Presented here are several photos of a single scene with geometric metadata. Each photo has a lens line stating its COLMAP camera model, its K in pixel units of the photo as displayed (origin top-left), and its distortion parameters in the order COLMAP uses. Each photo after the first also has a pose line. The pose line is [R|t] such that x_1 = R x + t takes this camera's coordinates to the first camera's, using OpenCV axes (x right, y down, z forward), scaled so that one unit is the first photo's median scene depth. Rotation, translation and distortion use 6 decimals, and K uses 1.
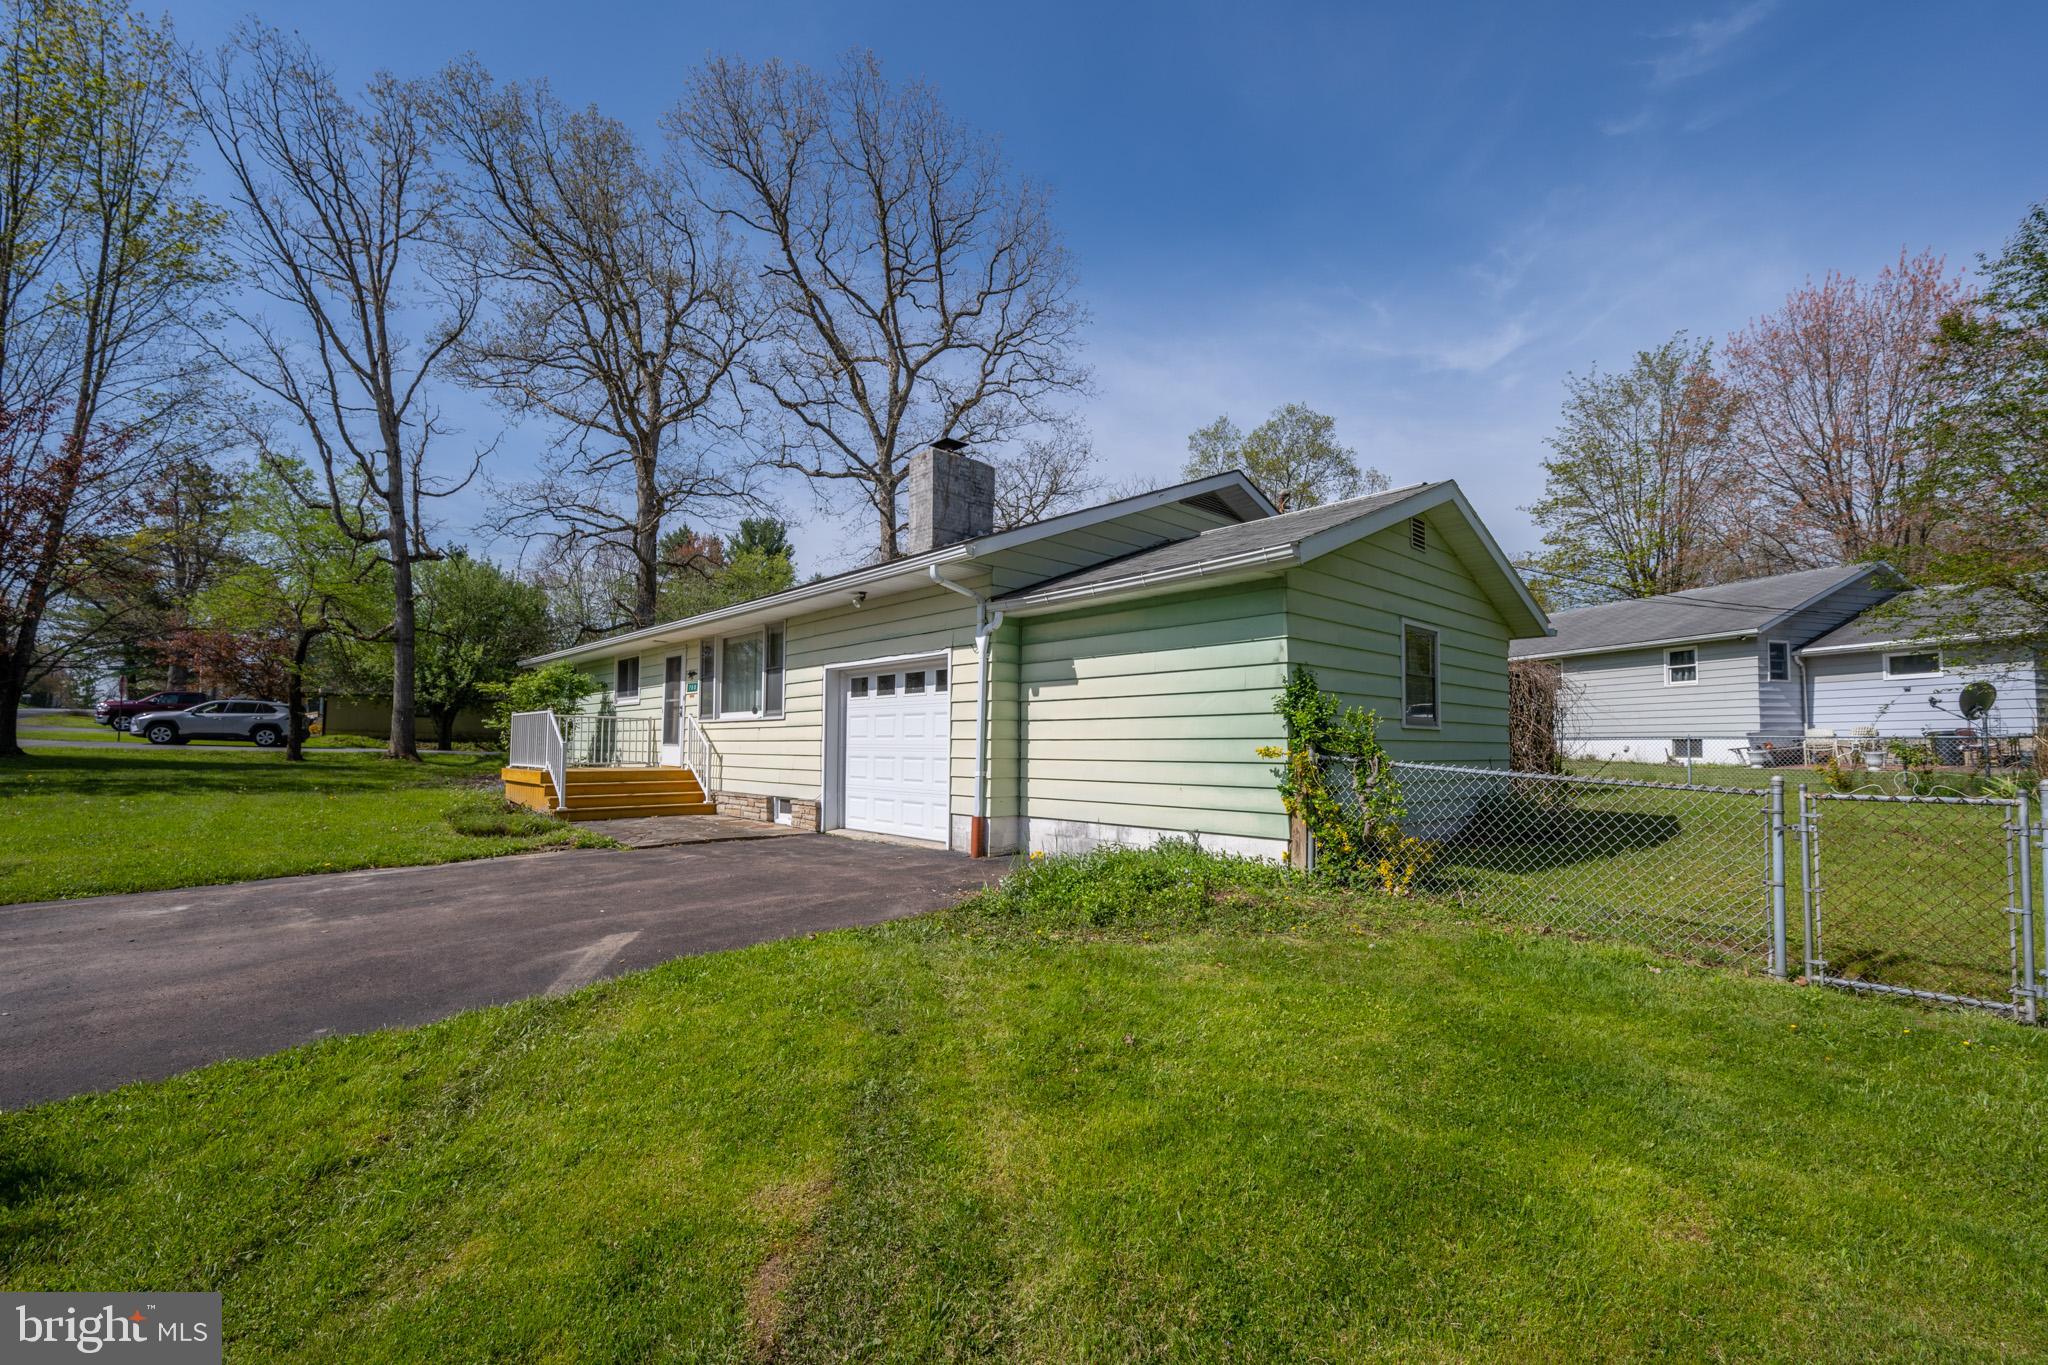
lens RADIAL K [[848.0, 0, 1062.0], [0, 848.0, 721.3], [0, 0, 1]] dist [0.000167, -0.000098]
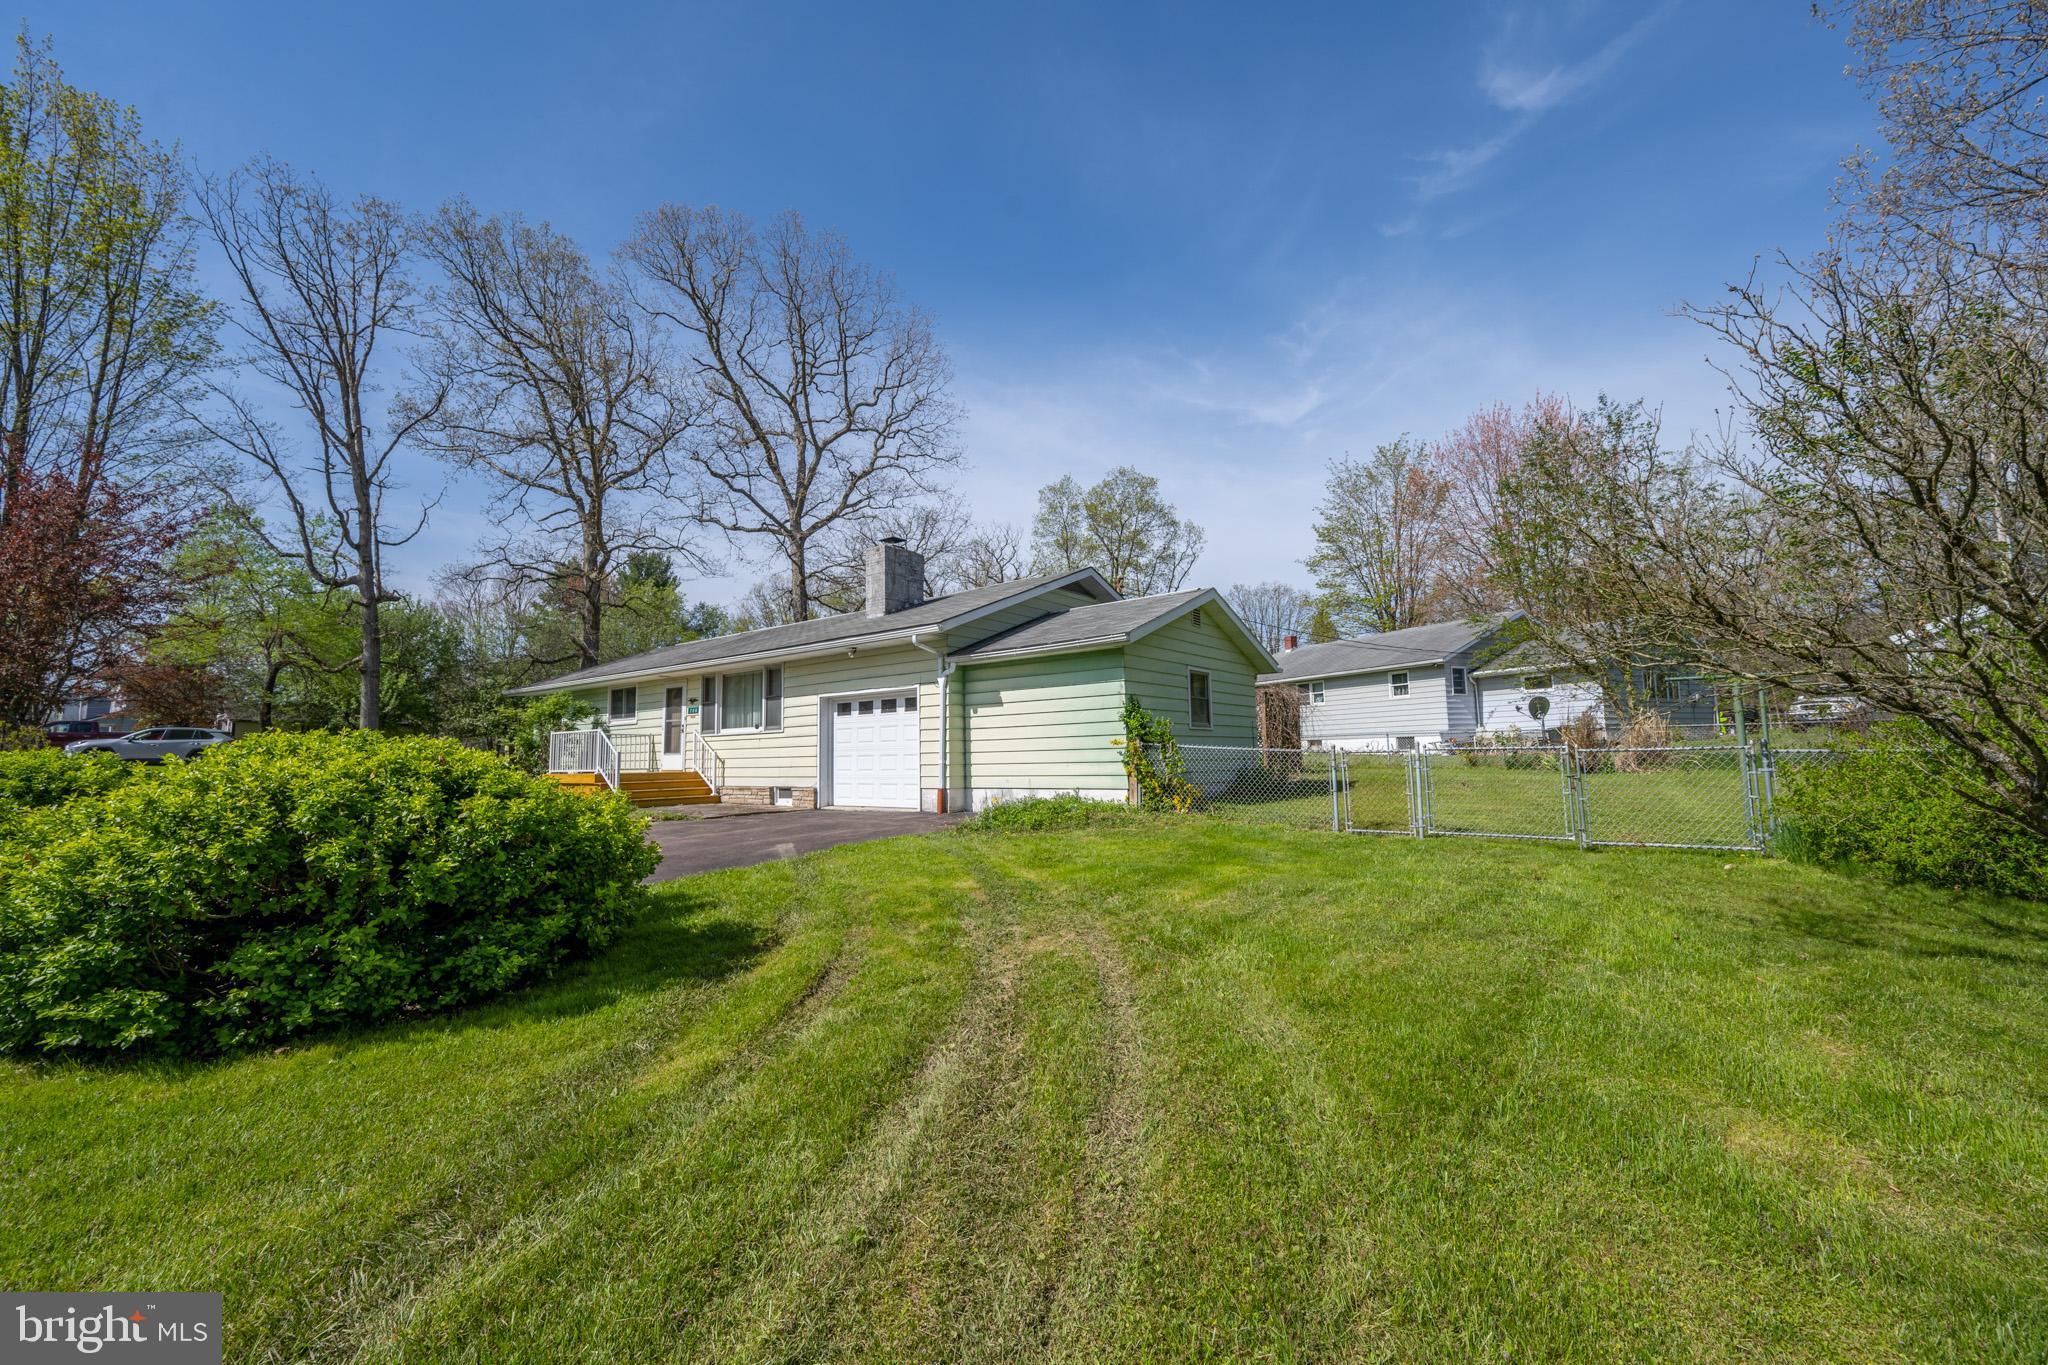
lens RADIAL K [[805.5, 0, 1026.3], [0, 805.5, 694.1], [0, 0, 1]] dist [-0.000286, -0.000029]
pose [[0.990502, -0.011871, 0.136981, -0.065252], [0.018830, 0.998591, -0.049619, 0.005152], [-0.136199, 0.051727, 0.989330, -0.246160]]
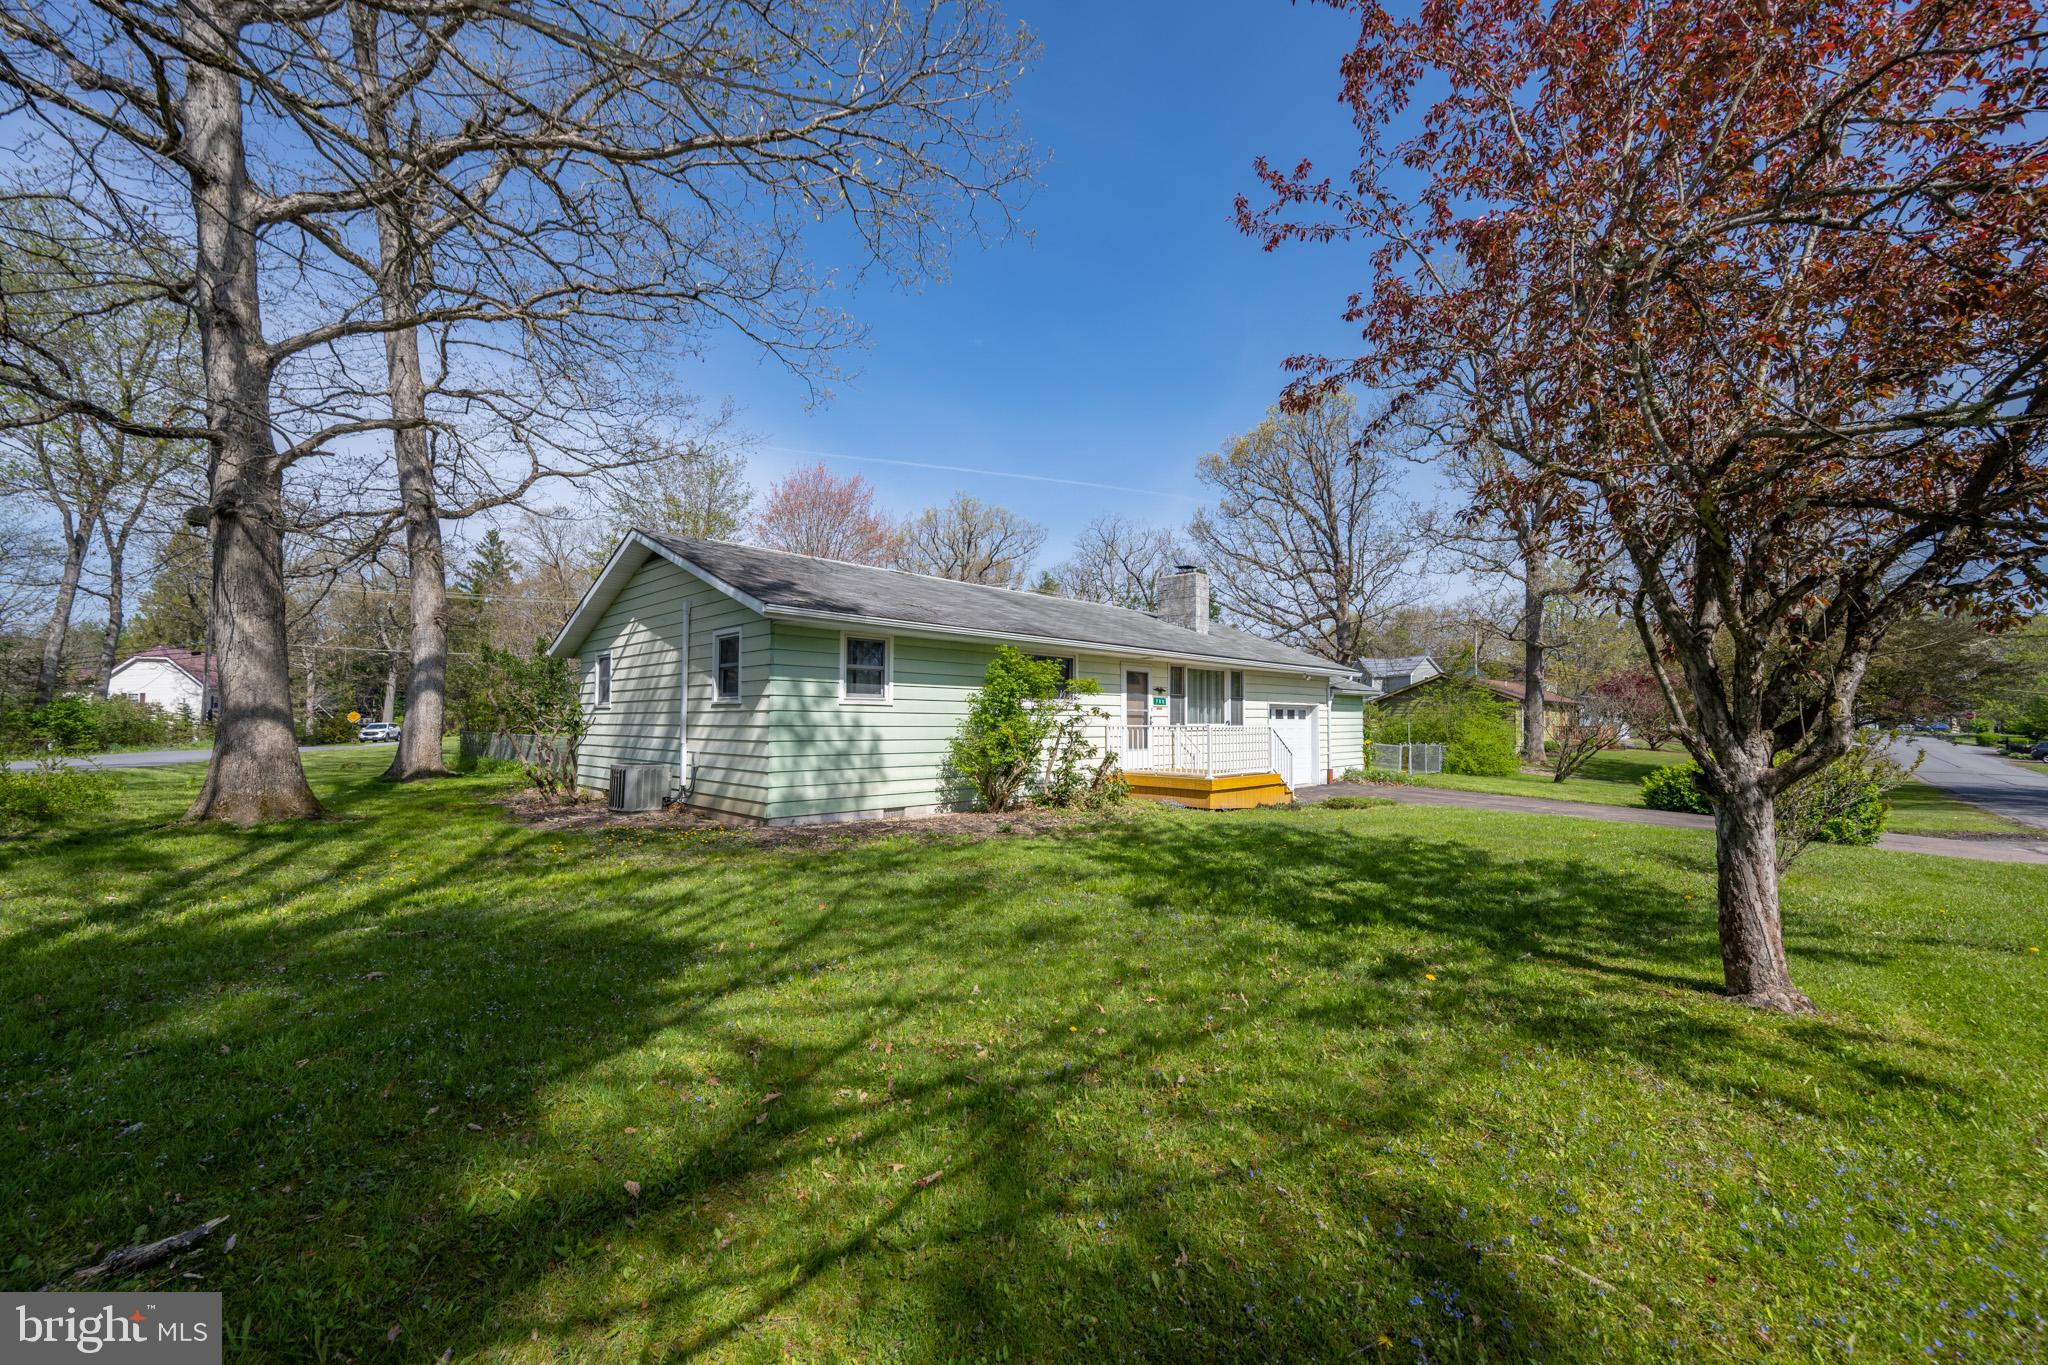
lens RADIAL K [[806.1, 0, 1024.0], [0, 806.1, 682.5], [0, 0, 1]] dist [-0.000844, 0.000014]
pose [[-0.020648, 0.045176, 0.998766, -1.156784], [-0.029950, 0.998502, -0.045784, -0.006256], [-0.999338, -0.030859, -0.019264, 0.894851]]
